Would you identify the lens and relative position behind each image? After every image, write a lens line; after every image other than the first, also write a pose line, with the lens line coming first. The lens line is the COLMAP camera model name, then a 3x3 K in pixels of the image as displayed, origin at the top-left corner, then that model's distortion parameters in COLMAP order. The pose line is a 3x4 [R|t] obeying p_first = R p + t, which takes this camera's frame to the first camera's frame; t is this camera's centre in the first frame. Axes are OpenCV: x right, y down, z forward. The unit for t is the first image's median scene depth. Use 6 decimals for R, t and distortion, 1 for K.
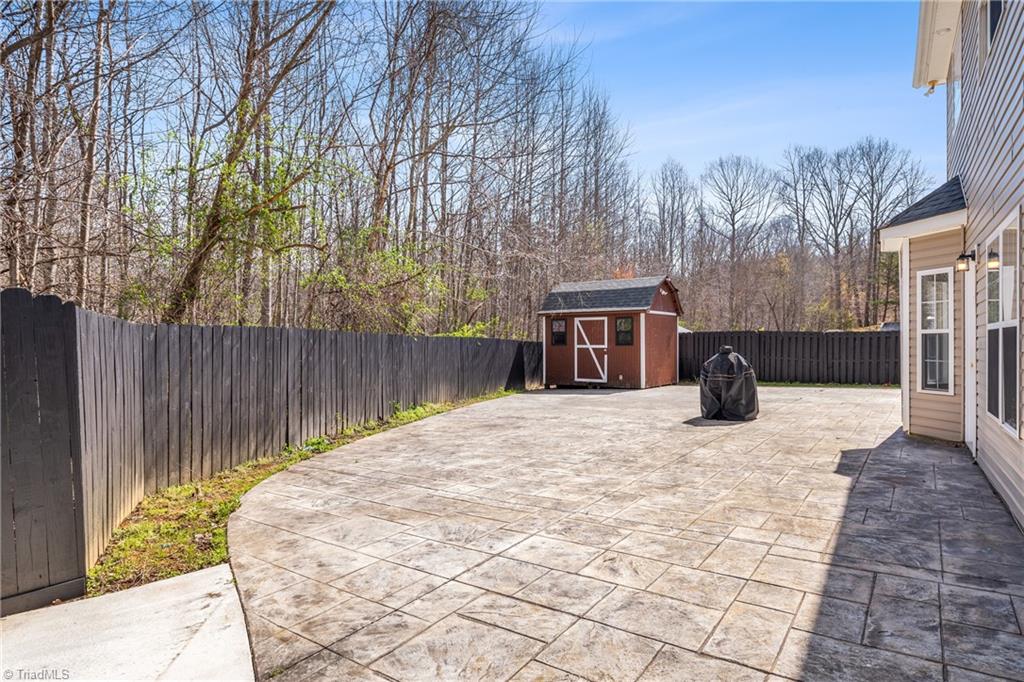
lens RADIAL K [[574.5, 0, 508.3], [0, 574.5, 346.1], [0, 0, 1]] dist [0.000380, -0.000505]
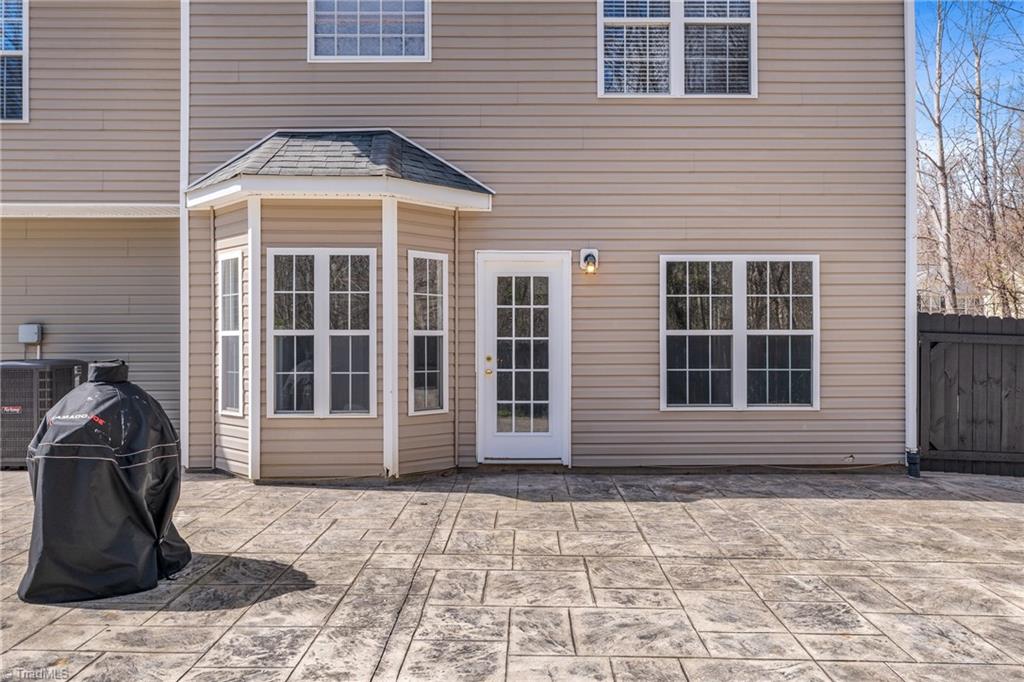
lens RADIAL K [[767.7, 0, 507.3], [0, 767.7, 337.9], [0, 0, 1]] dist [0.003567, -0.005943]
pose [[-0.563385, 0.011997, 0.826108, -0.064913], [0.008700, 0.999925, -0.008588, -0.003542], [-0.826149, 0.002349, -0.563447, 0.572098]]
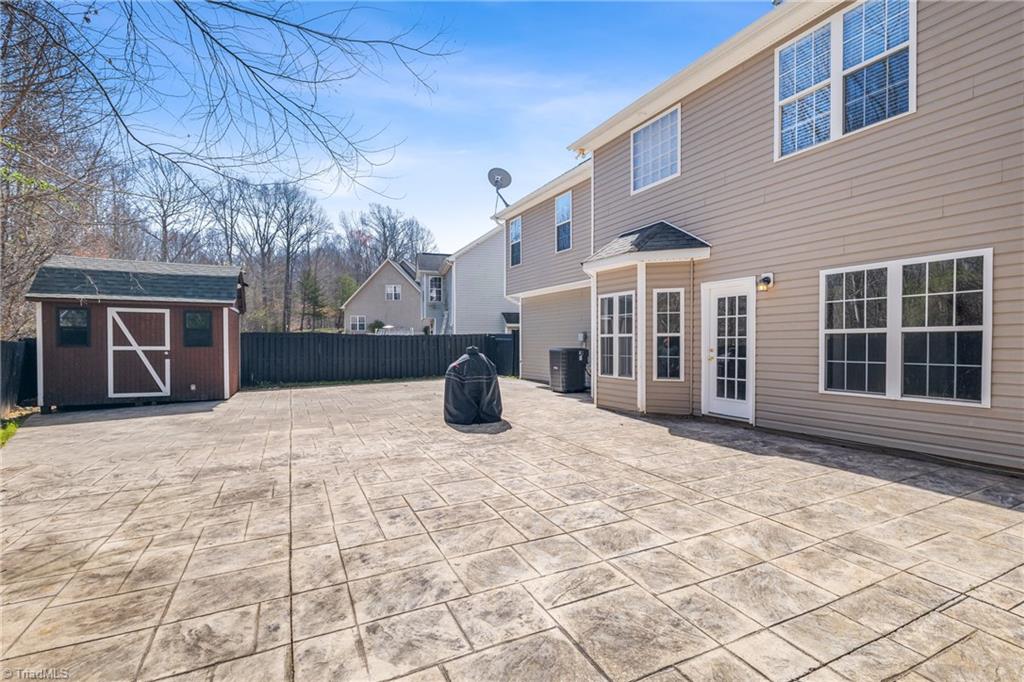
lens RADIAL K [[471.6, 0, 512.7], [0, 471.6, 348.4], [0, 0, 1]] dist [0.000541, -0.000519]
pose [[0.484585, -0.006317, 0.874722, -0.154307], [0.004051, 0.999979, 0.004977, -0.000246], [-0.874735, 0.001132, 0.484600, 0.299872]]
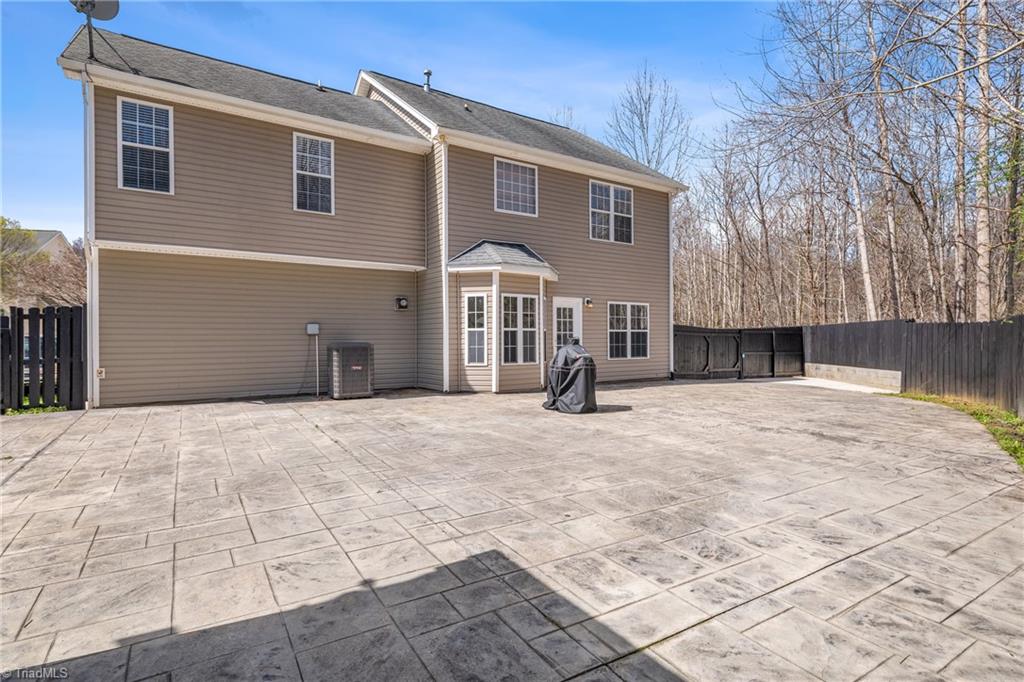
lens RADIAL K [[521.8, 0, 507.5], [0, 521.8, 337.5], [0, 0, 1]] dist [0.000211, -0.000007]
pose [[-0.919714, 0.010851, 0.392440, 0.069714], [0.011157, 0.999937, -0.001499, 0.000054], [-0.392431, 0.003000, -0.919776, 1.007212]]
